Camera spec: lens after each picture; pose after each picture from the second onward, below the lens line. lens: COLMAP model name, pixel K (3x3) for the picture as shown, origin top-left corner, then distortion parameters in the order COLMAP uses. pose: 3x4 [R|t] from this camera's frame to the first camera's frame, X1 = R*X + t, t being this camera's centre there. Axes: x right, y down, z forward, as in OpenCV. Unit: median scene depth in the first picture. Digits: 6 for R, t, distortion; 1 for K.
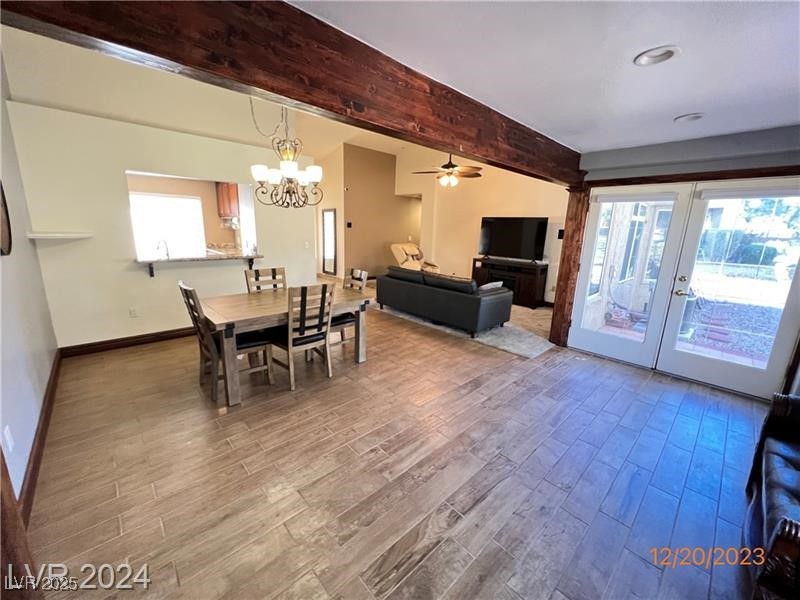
lens RADIAL K [[320.0, 0, 397.5], [0, 320.0, 301.3], [0, 0, 1]] dist [-0.004396, 0.000142]
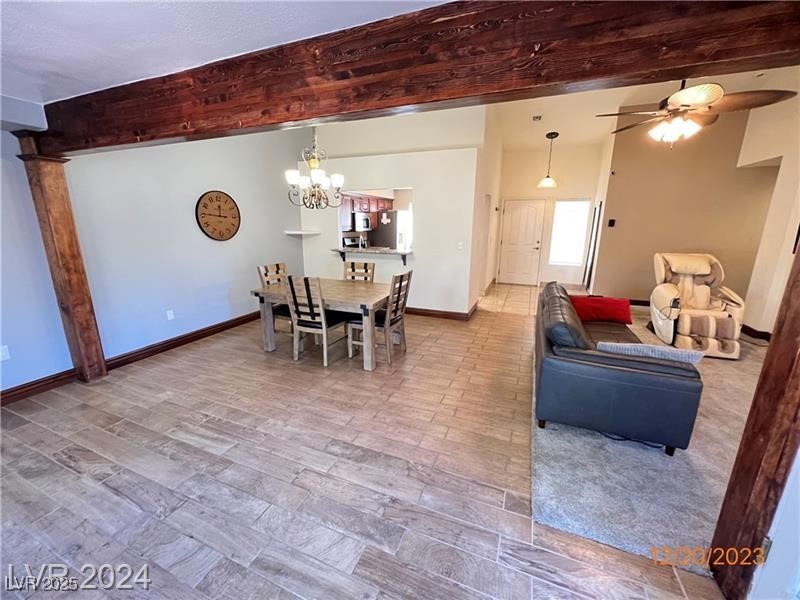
lens RADIAL K [[323.3, 0, 401.5], [0, 323.3, 300.7], [0, 0, 1]] dist [-0.005456, 0.000585]
pose [[0.412248, 0.191234, -0.890776, 0.751961], [-0.200001, 0.972869, 0.116298, -0.139769], [0.888848, 0.130212, 0.439310, 0.674537]]
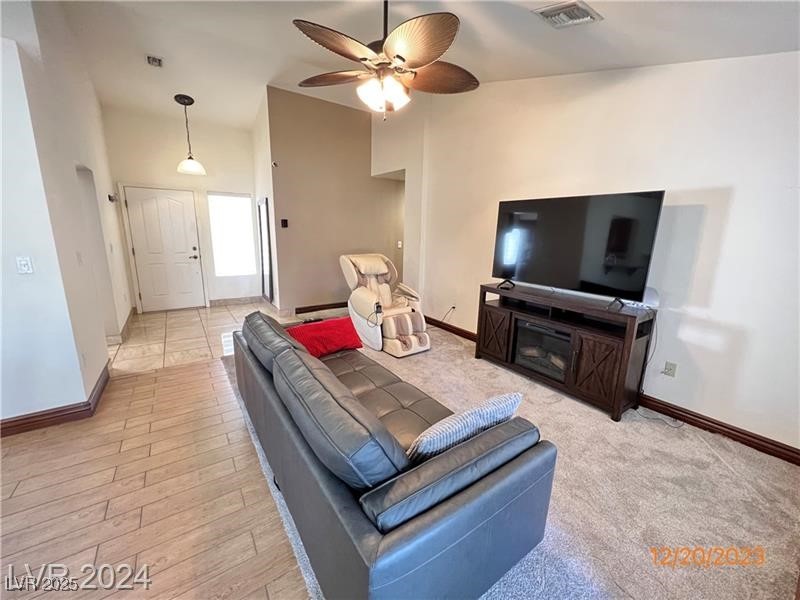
lens RADIAL K [[320.0, 0, 398.7], [0, 320.0, 298.7], [0, 0, 1]] dist [-0.004396, 0.000142]
pose [[0.987706, 0.022919, -0.154634, 0.378549], [-0.025969, 0.999506, -0.017729, -0.203691], [0.154151, 0.021527, 0.987813, 0.986225]]
